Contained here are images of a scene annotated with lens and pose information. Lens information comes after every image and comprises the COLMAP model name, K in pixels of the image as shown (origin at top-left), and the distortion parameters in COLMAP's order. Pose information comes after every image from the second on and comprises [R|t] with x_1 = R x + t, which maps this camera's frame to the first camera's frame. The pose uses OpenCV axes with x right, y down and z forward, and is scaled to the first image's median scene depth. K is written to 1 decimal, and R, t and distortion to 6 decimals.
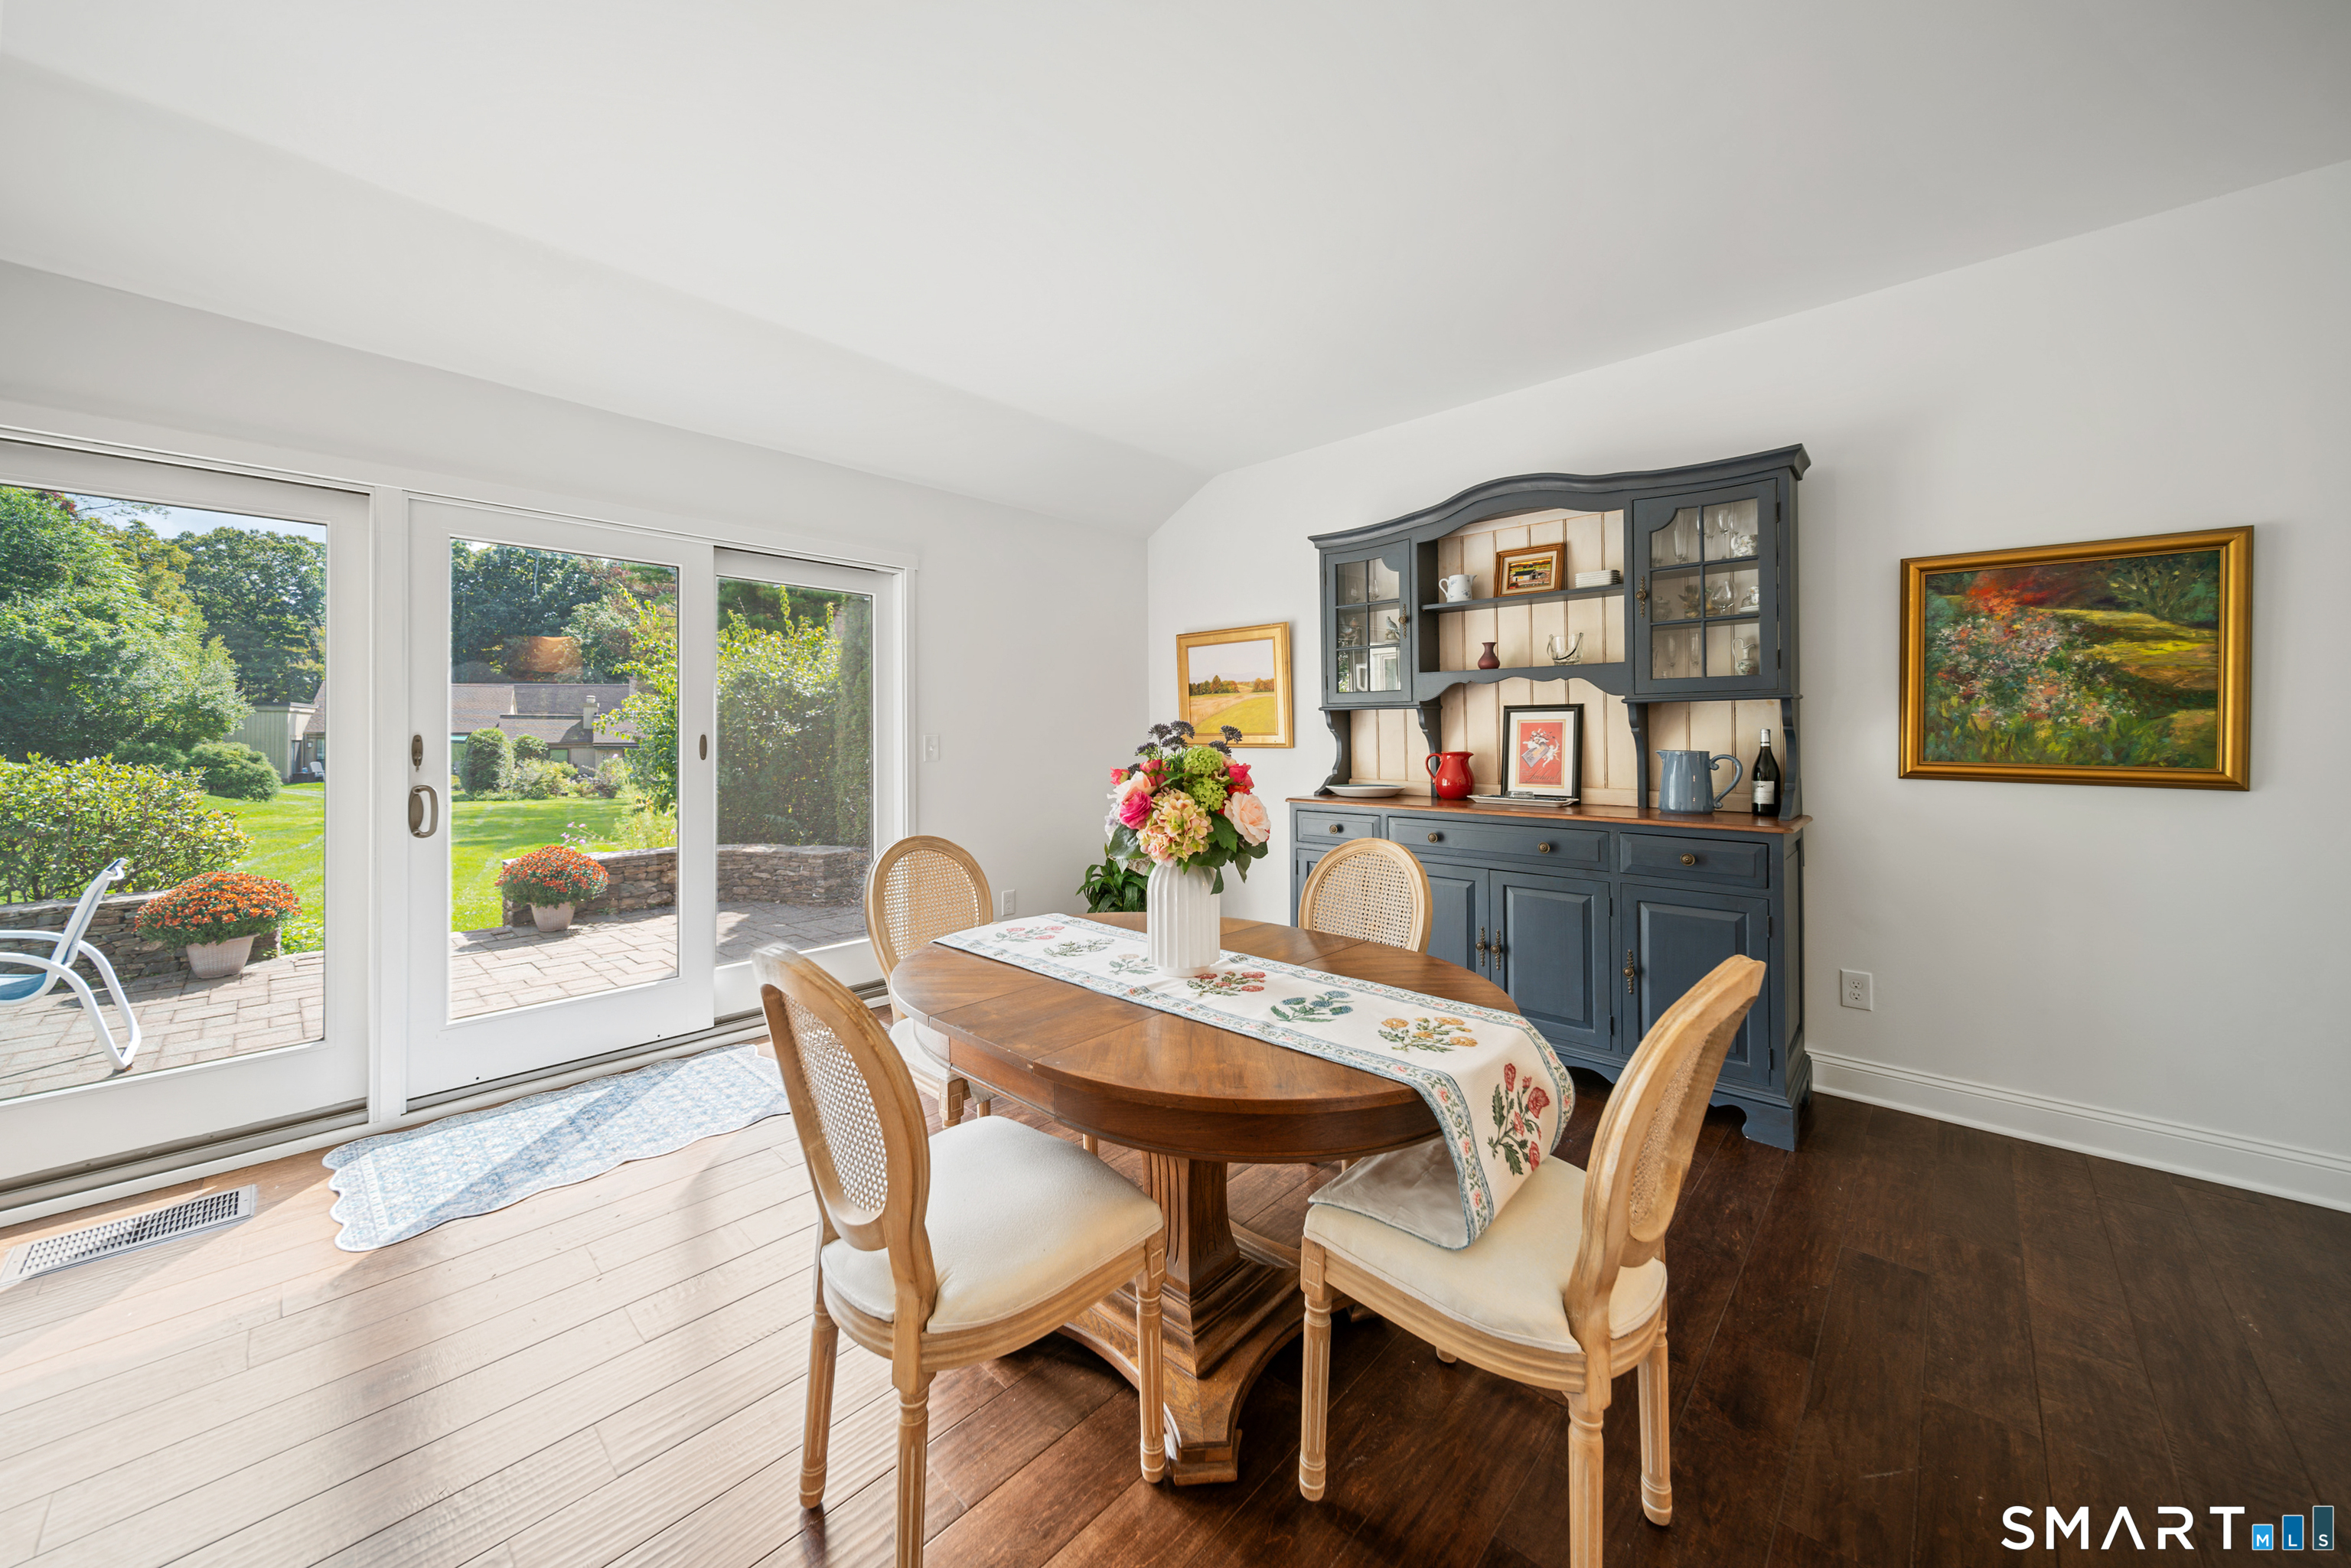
lens RADIAL K [[839.9, 0, 1159.4], [0, 839.9, 729.7], [0, 0, 1]] dist [0.001208, -0.000162]
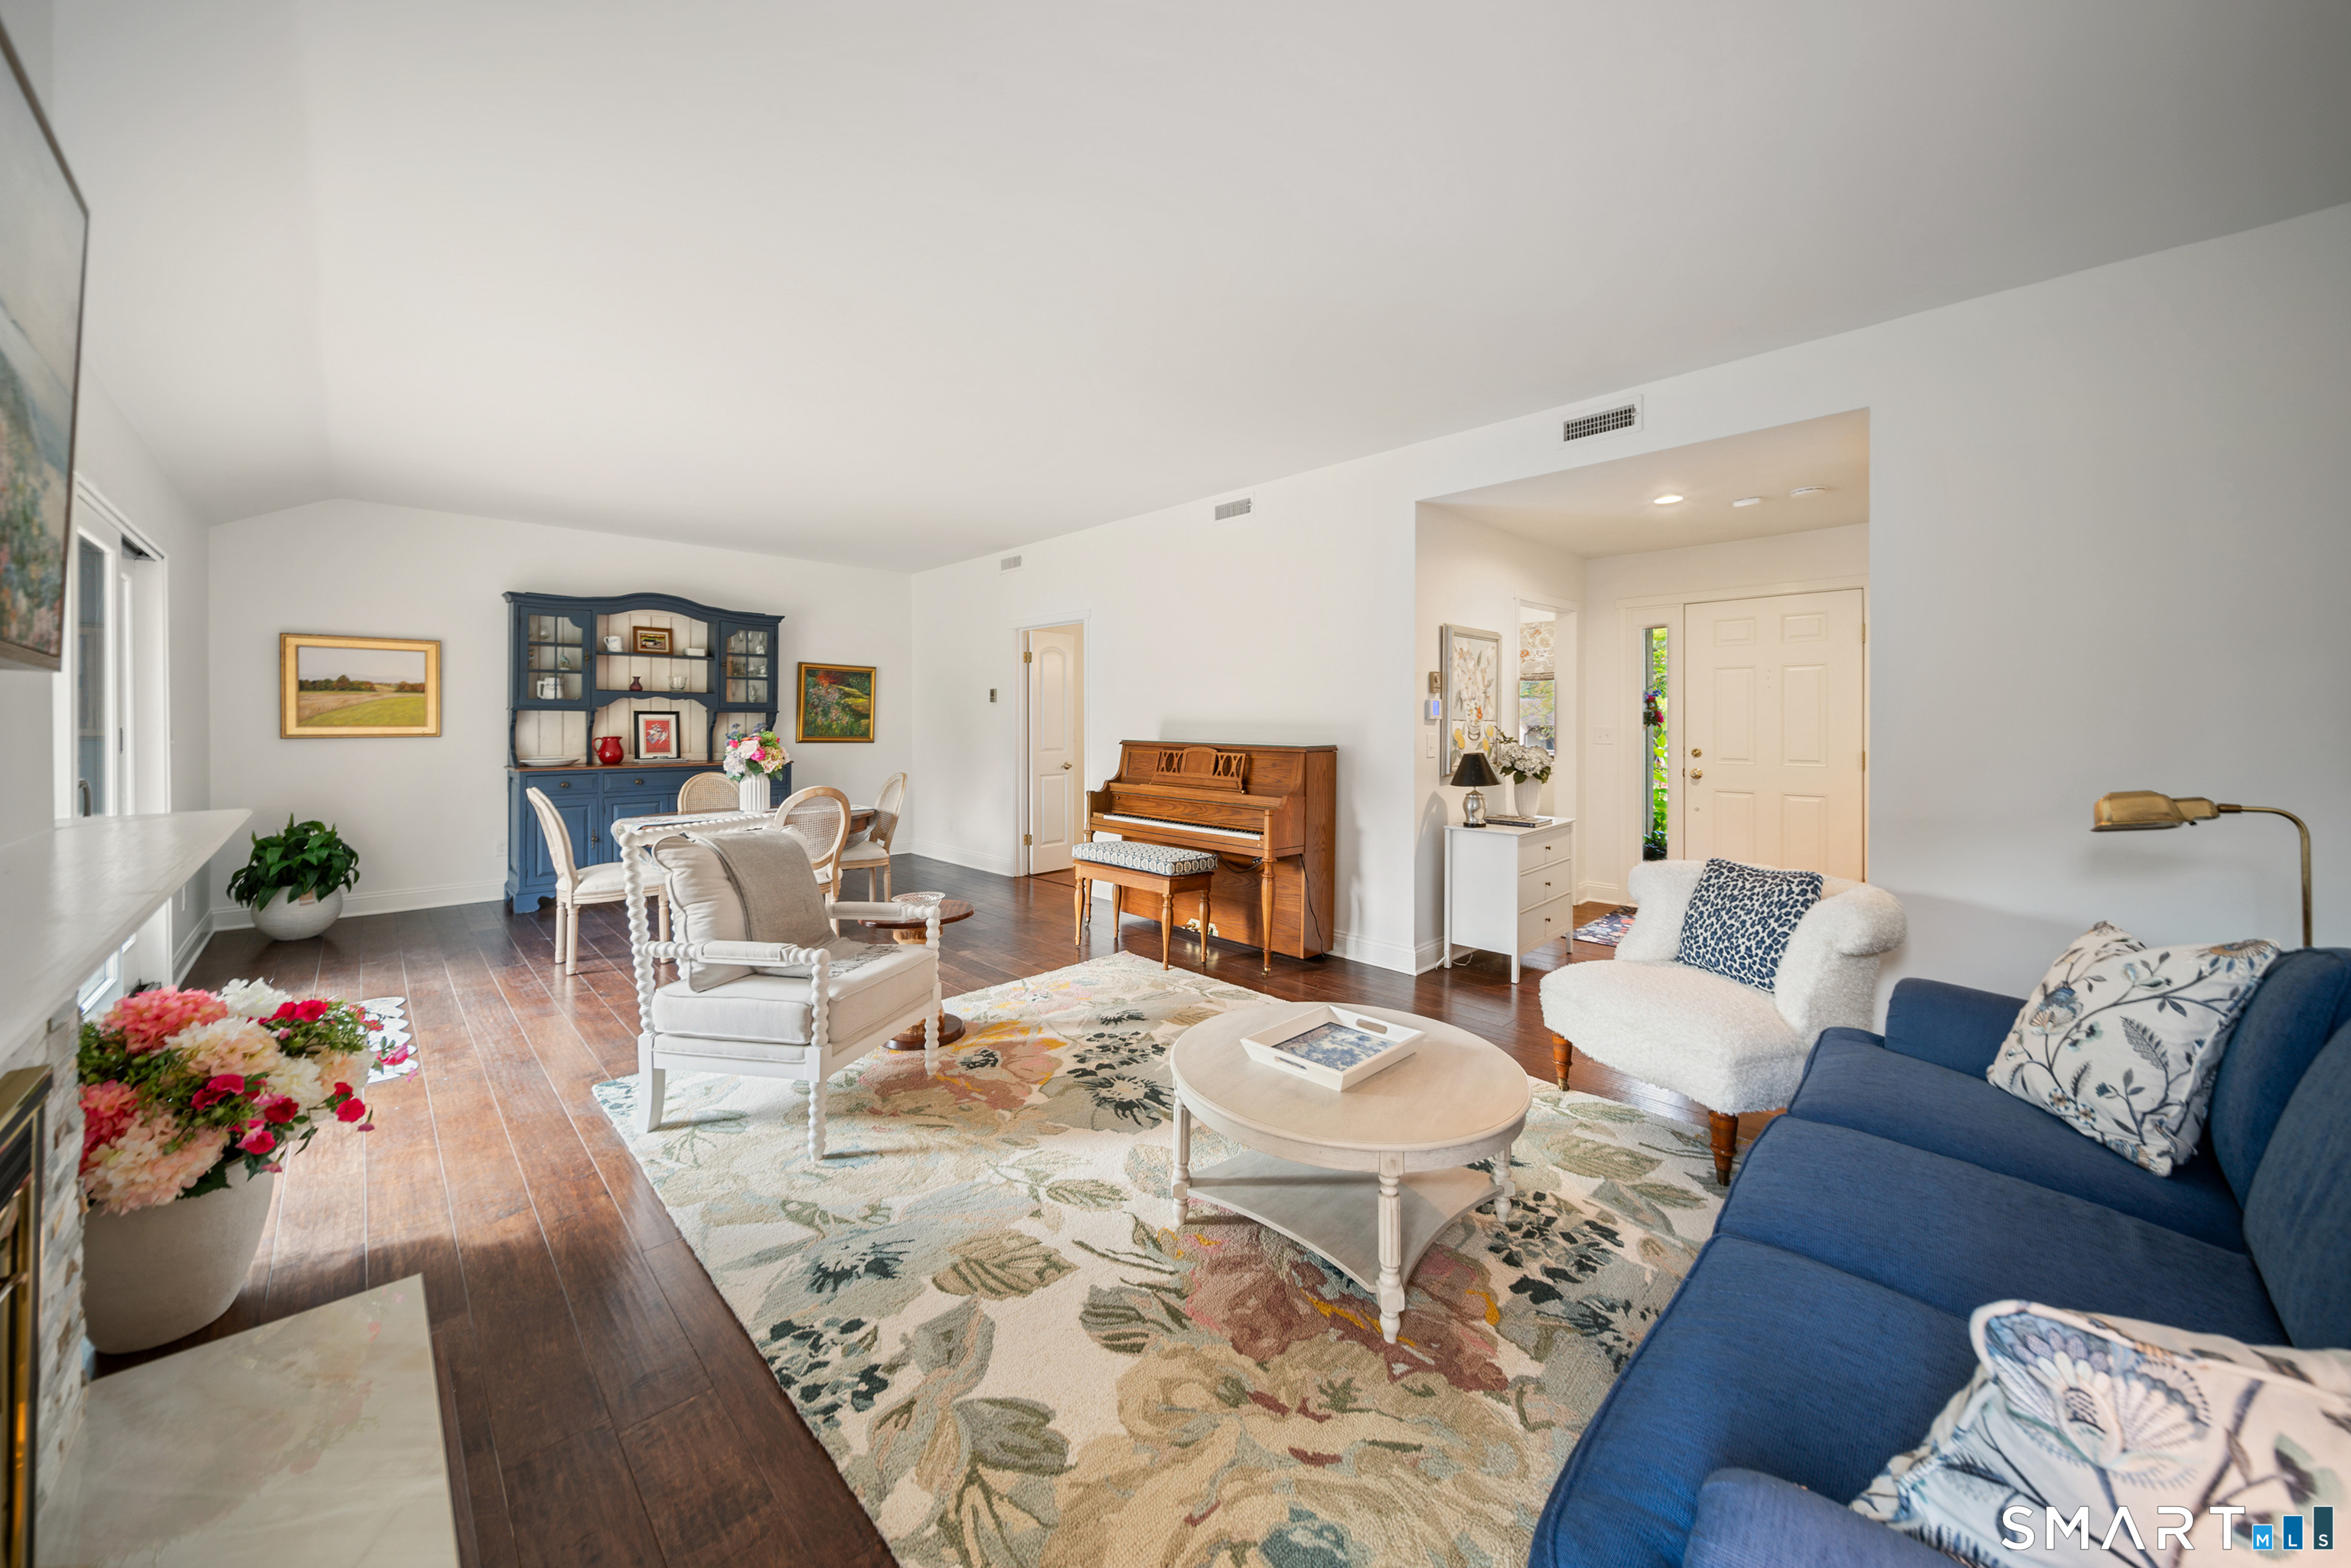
lens RADIAL K [[834.1, 0, 1161.6], [0, 834.1, 741.0], [0, 0, 1]] dist [0.001308, -0.001542]
pose [[0.045274, -0.017894, 0.998814, -1.380539], [-0.007477, 0.999805, 0.018251, -0.004707], [-0.998947, -0.008294, 0.045131, -0.228862]]
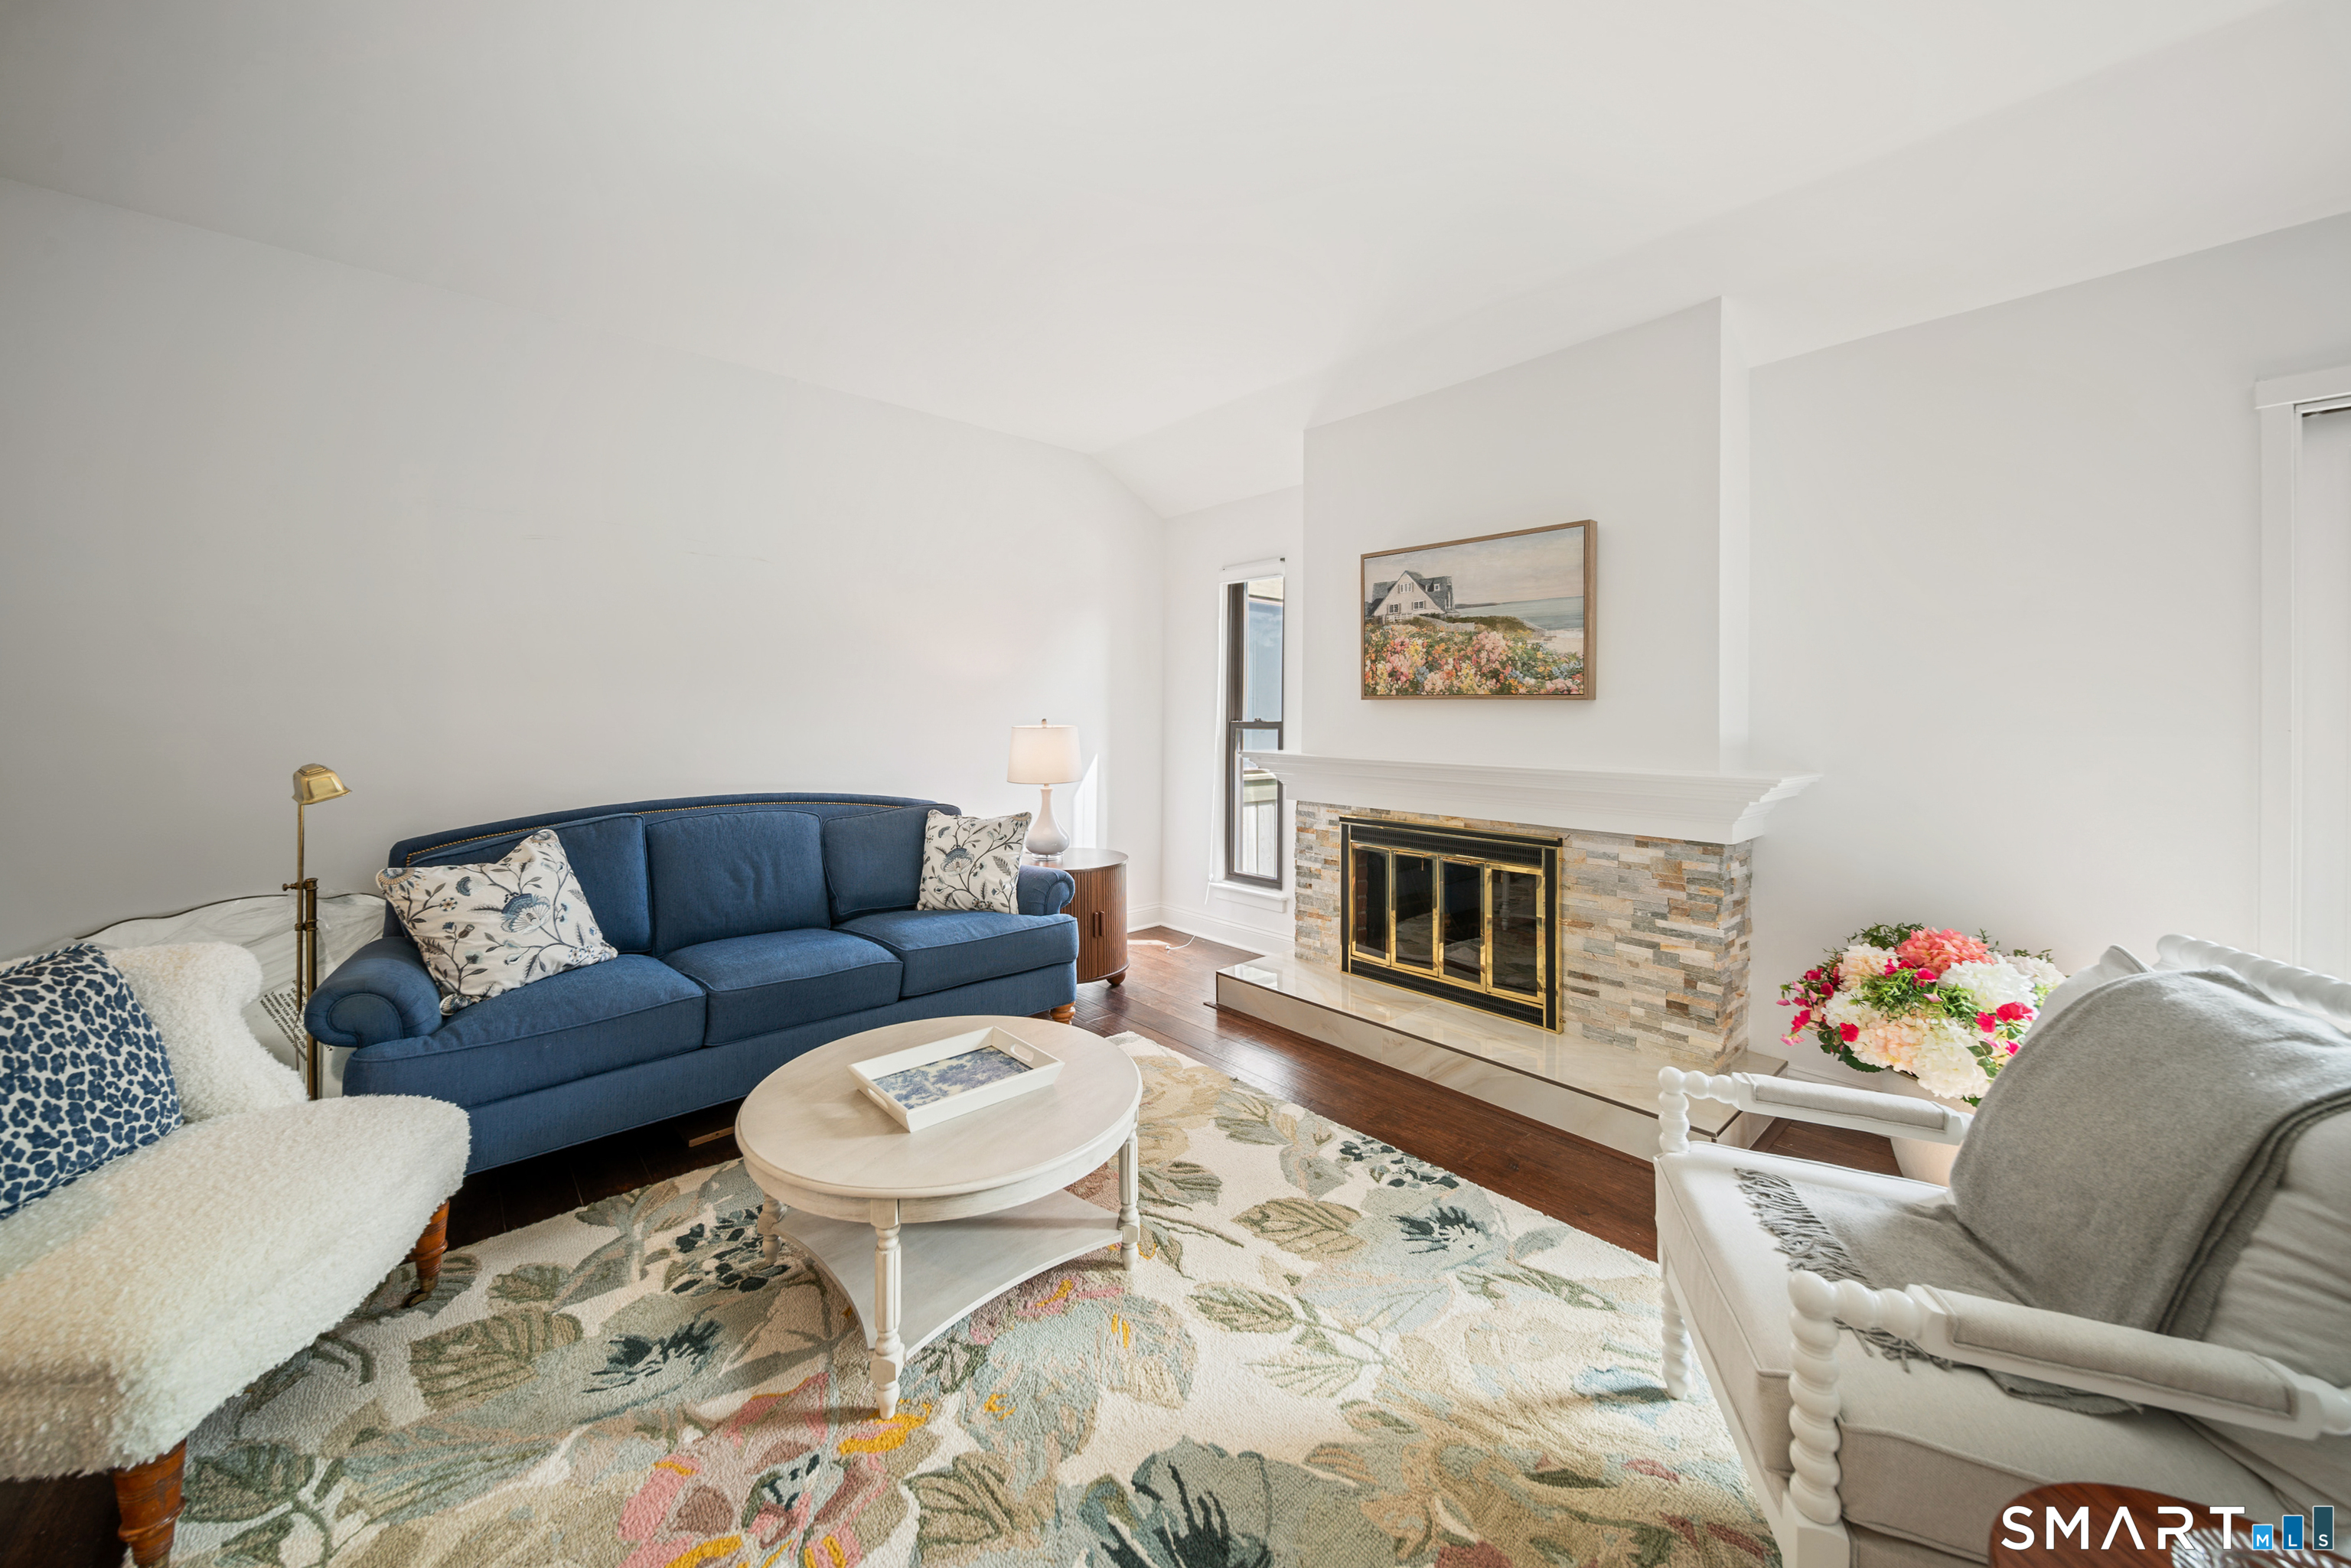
lens RADIAL K [[843.7, 0, 1148.3], [0, 843.7, 716.4], [0, 0, 1]] dist [-0.000830, -0.000171]
pose [[-0.102132, -0.000474, -0.994771, -0.231627], [-0.002596, 0.999997, -0.000210, -0.004264], [0.994767, 0.002561, -0.102133, -0.150135]]
